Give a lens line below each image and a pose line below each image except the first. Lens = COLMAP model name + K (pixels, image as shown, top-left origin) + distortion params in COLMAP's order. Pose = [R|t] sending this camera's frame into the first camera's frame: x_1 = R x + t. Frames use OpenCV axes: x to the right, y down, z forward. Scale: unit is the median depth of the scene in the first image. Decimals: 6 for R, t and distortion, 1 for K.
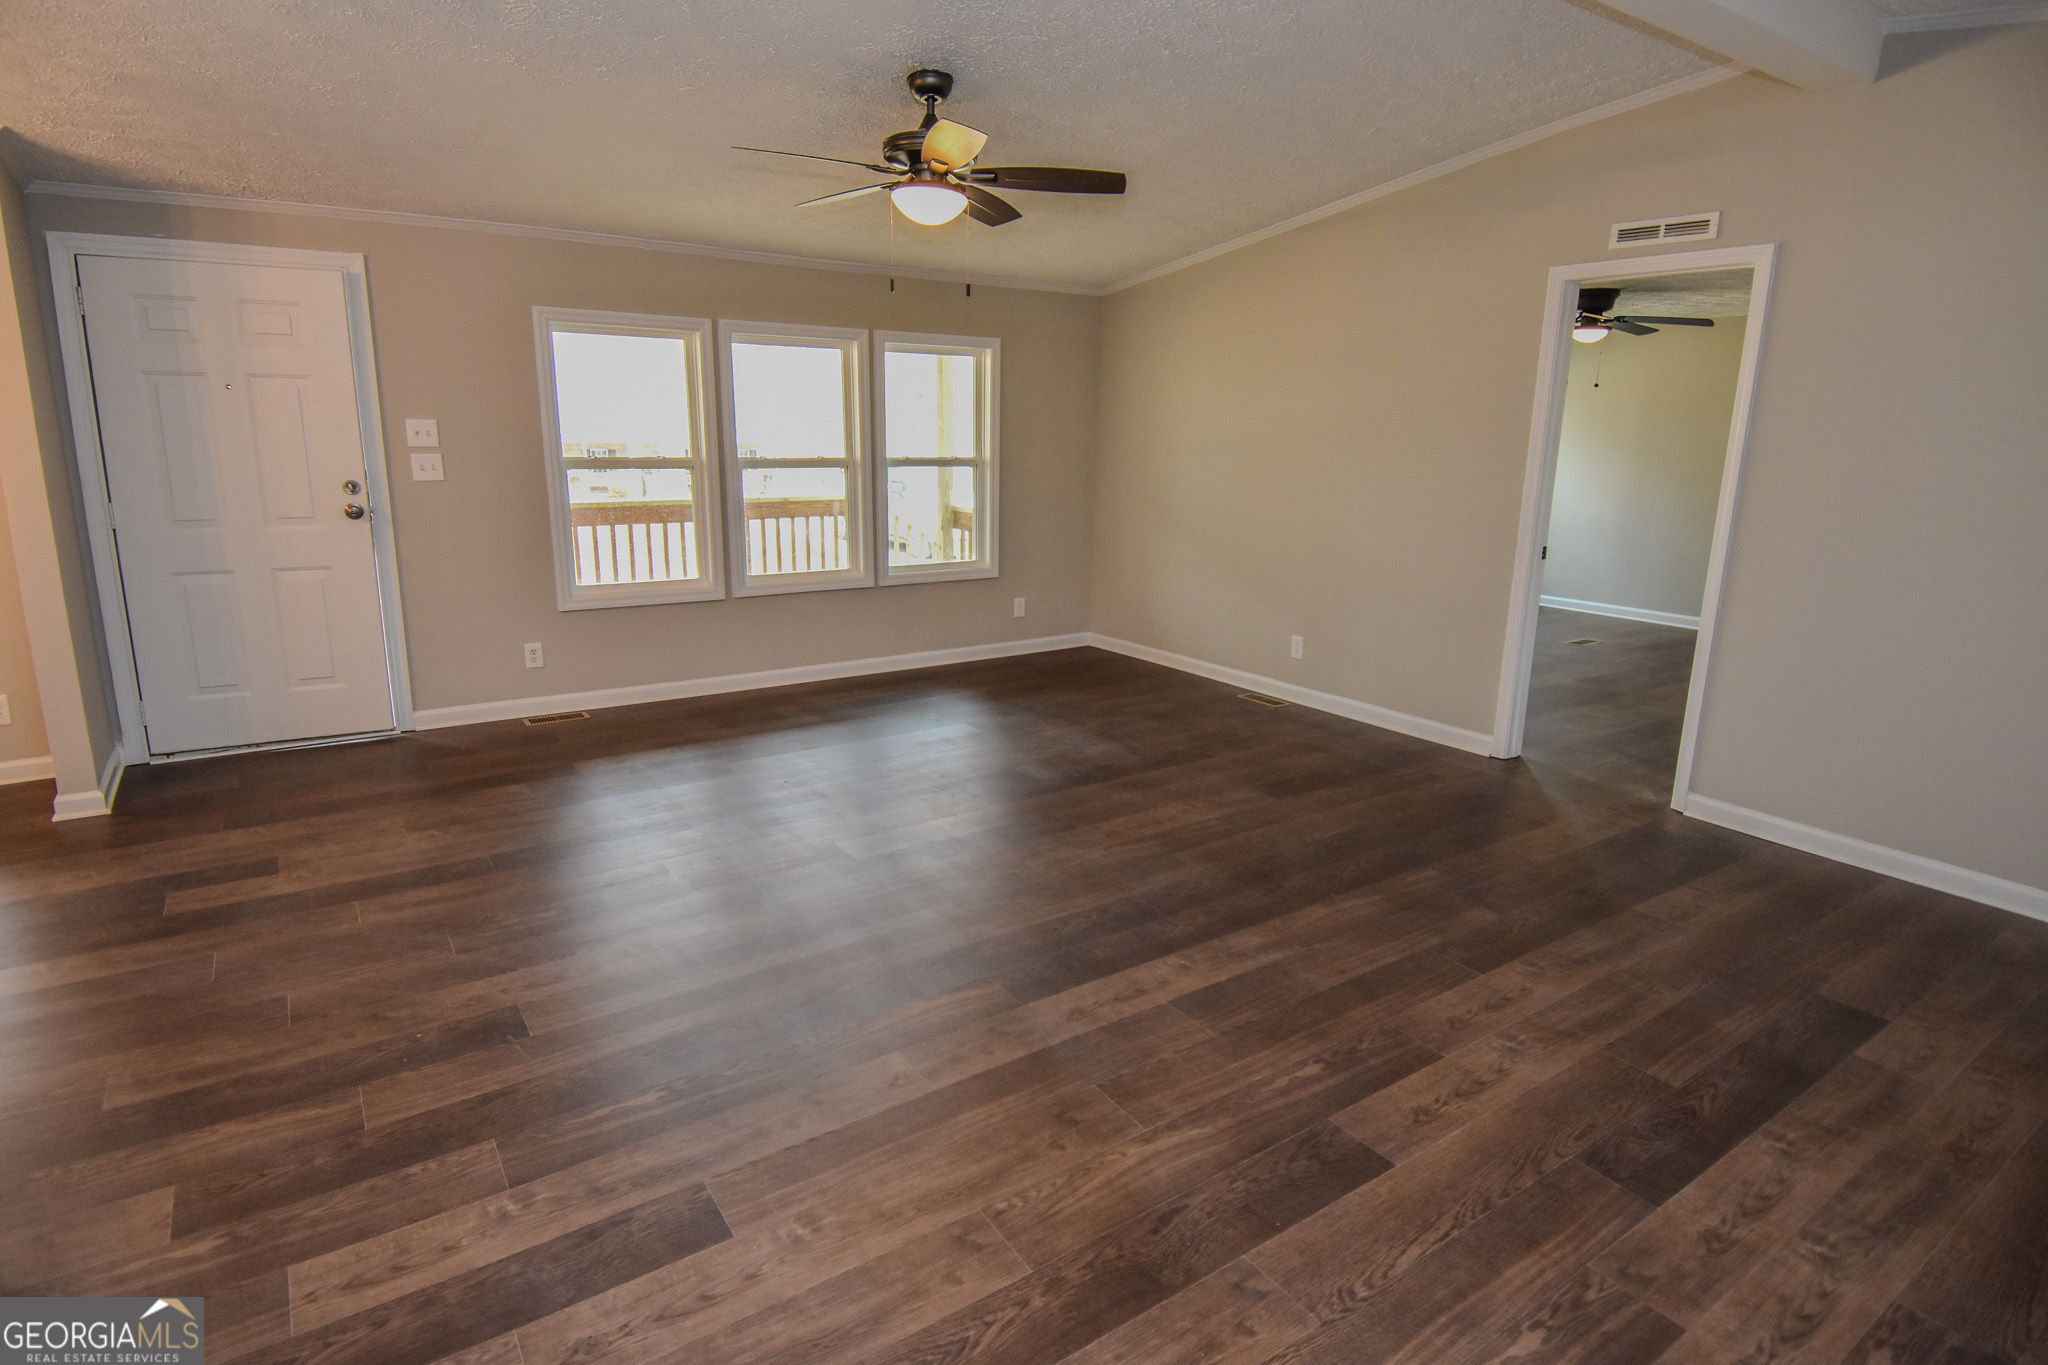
lens RADIAL K [[1095.0, 0, 1011.1], [0, 1095.0, 675.6], [0, 0, 1]] dist [0.047821, -0.057035]
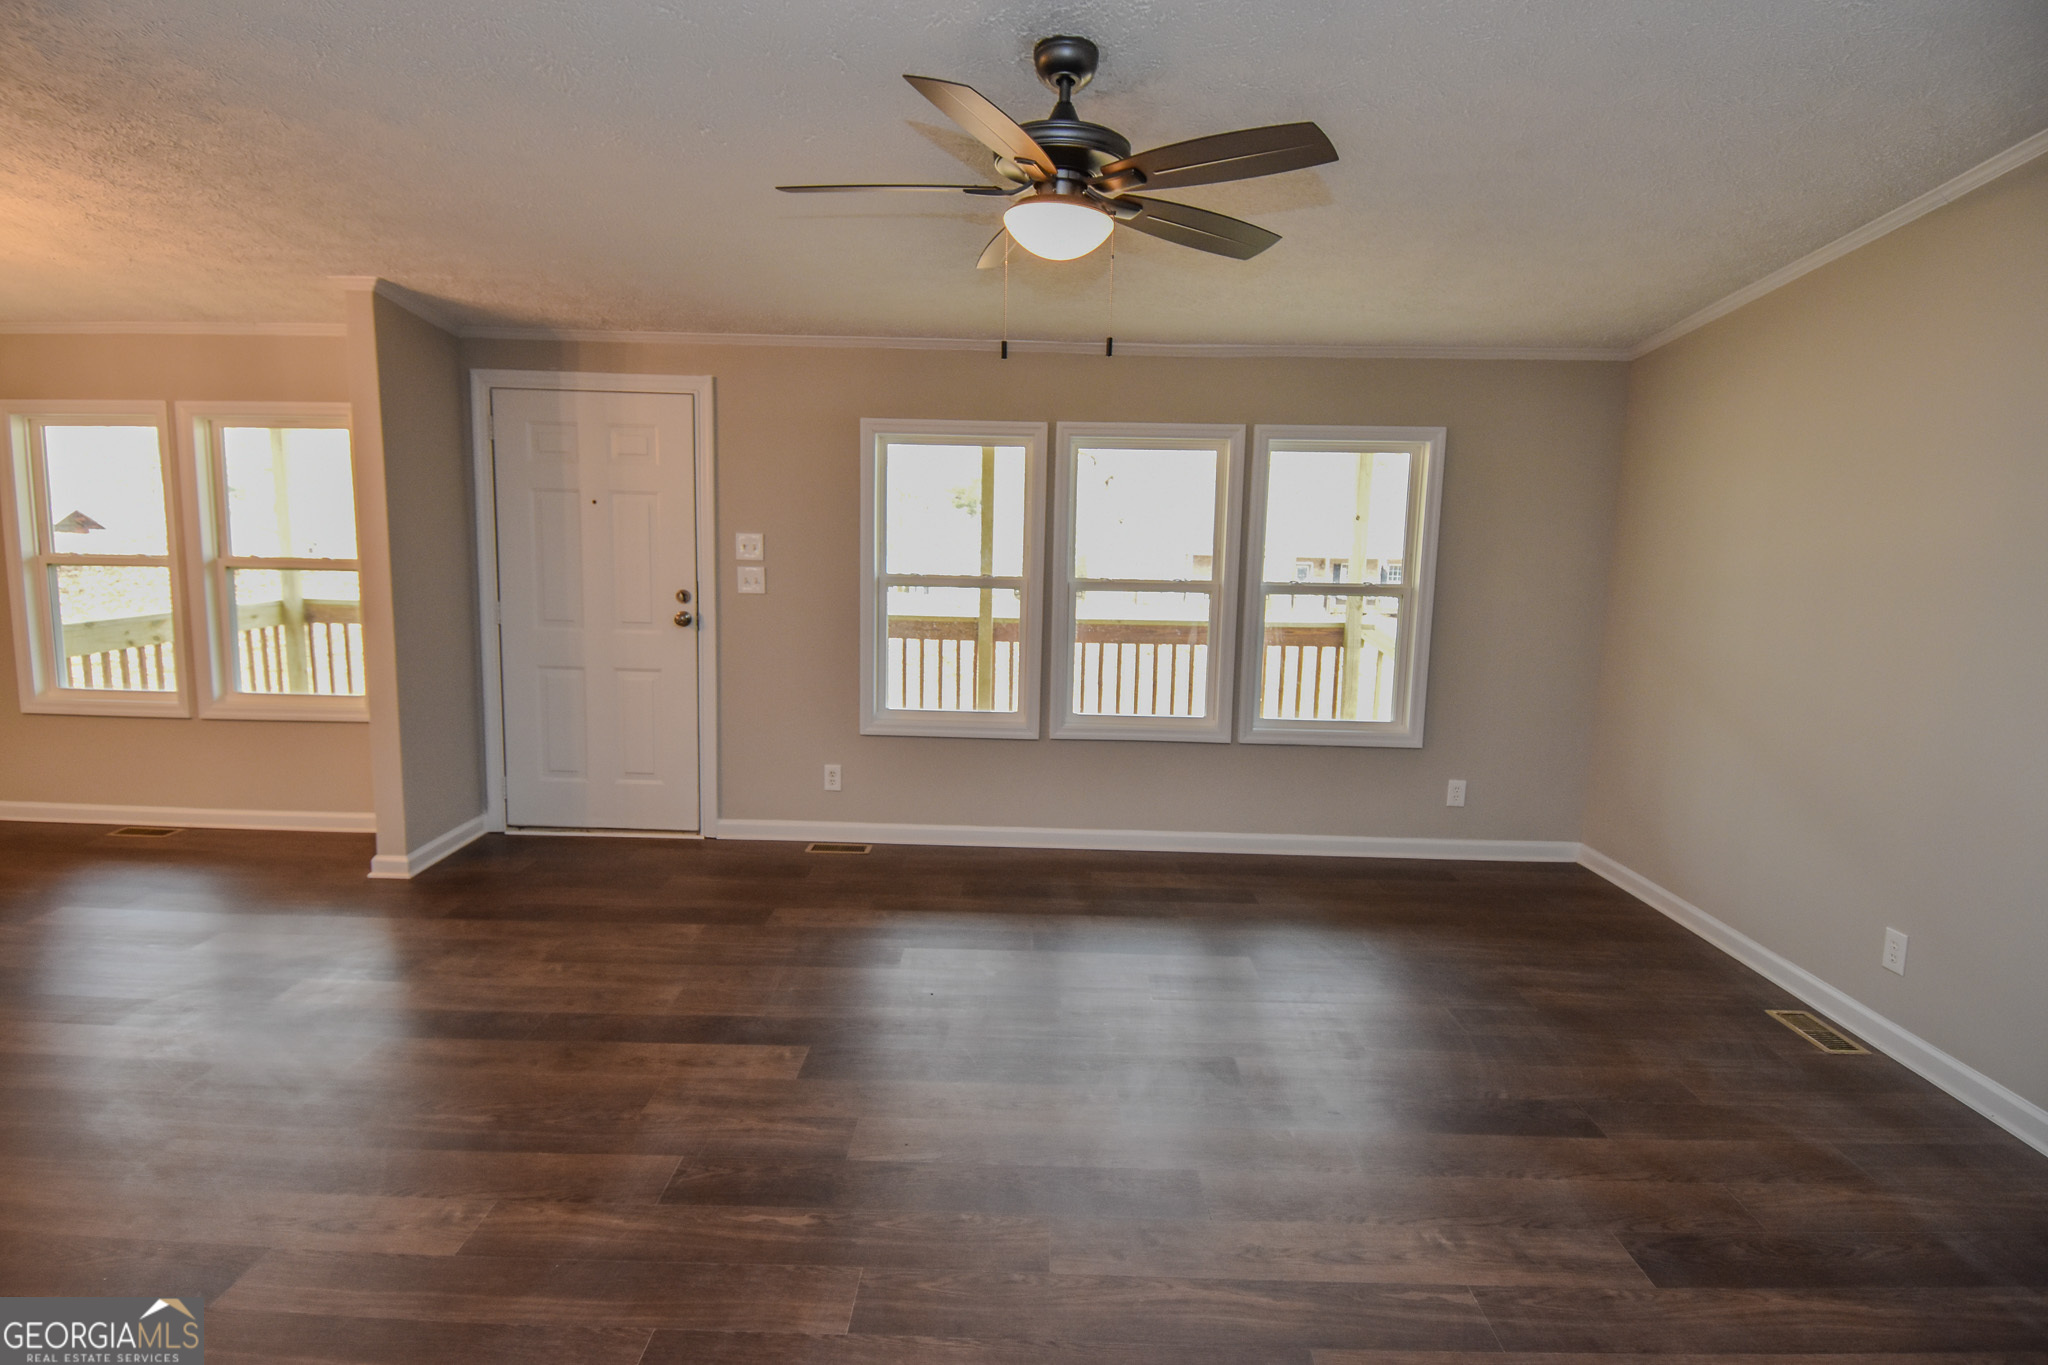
lens RADIAL K [[1070.8, 0, 993.7], [0, 1070.8, 671.2], [0, 0, 1]] dist [0.047528, -0.056335]
pose [[0.814636, 0.080501, -0.574359, 0.226746], [-0.137511, 0.988891, -0.056436, -0.084732], [0.563435, 0.124955, 0.816656, 0.349555]]
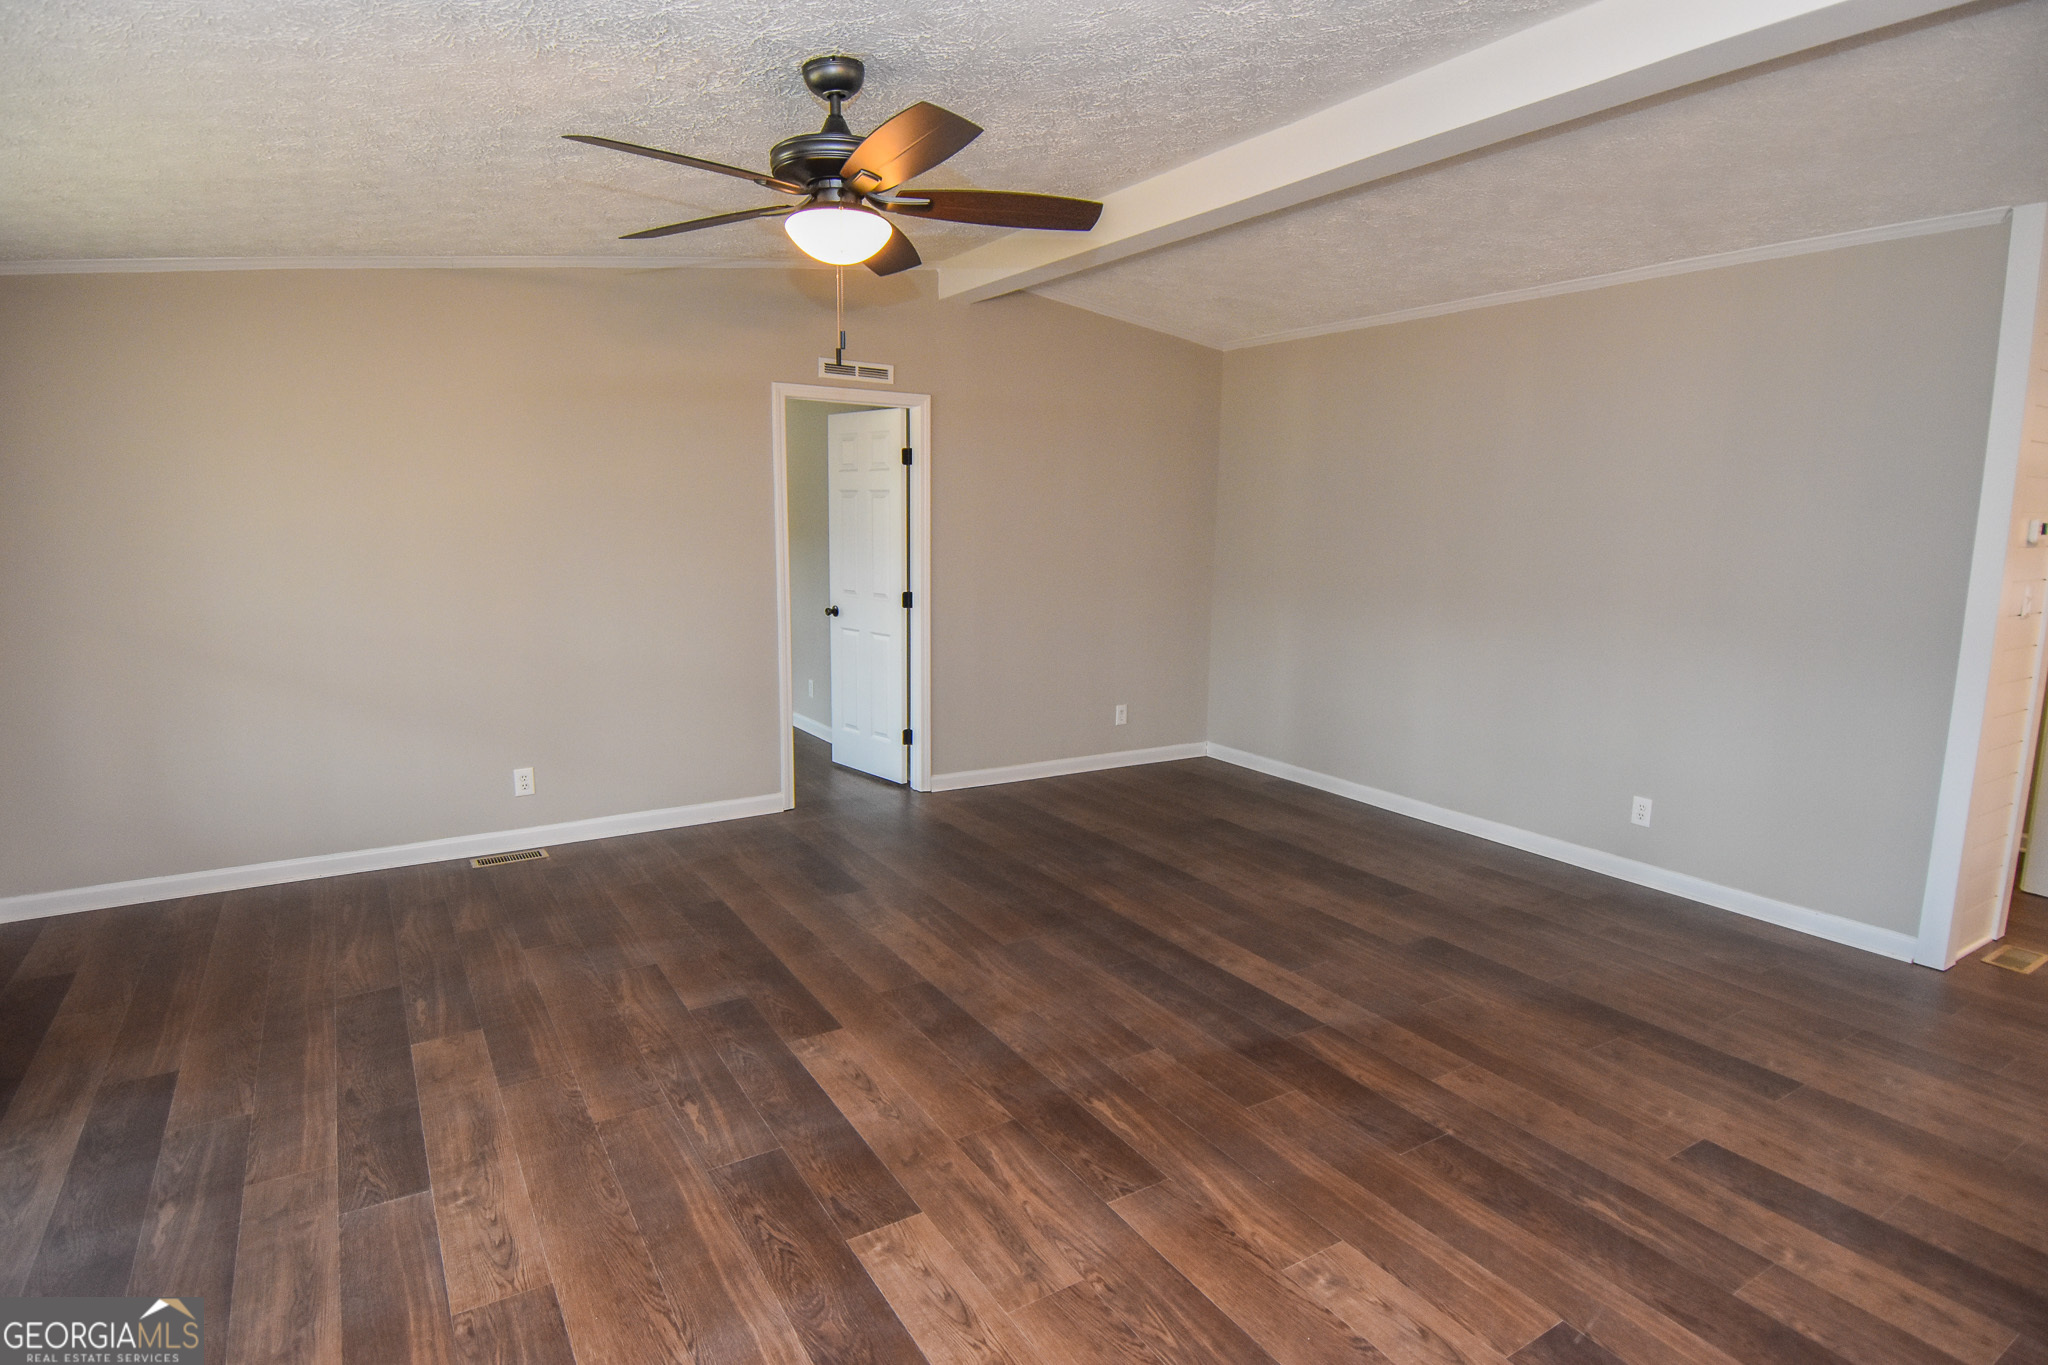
lens RADIAL K [[1081.4, 0, 1036.6], [0, 1081.4, 675.2], [0, 0, 1]] dist [0.046036, -0.050639]
pose [[0.010640, -0.163681, 0.986456, -0.623036], [0.210589, 0.964753, 0.157808, -0.178271], [-0.977517, 0.206058, 0.044734, 0.678471]]
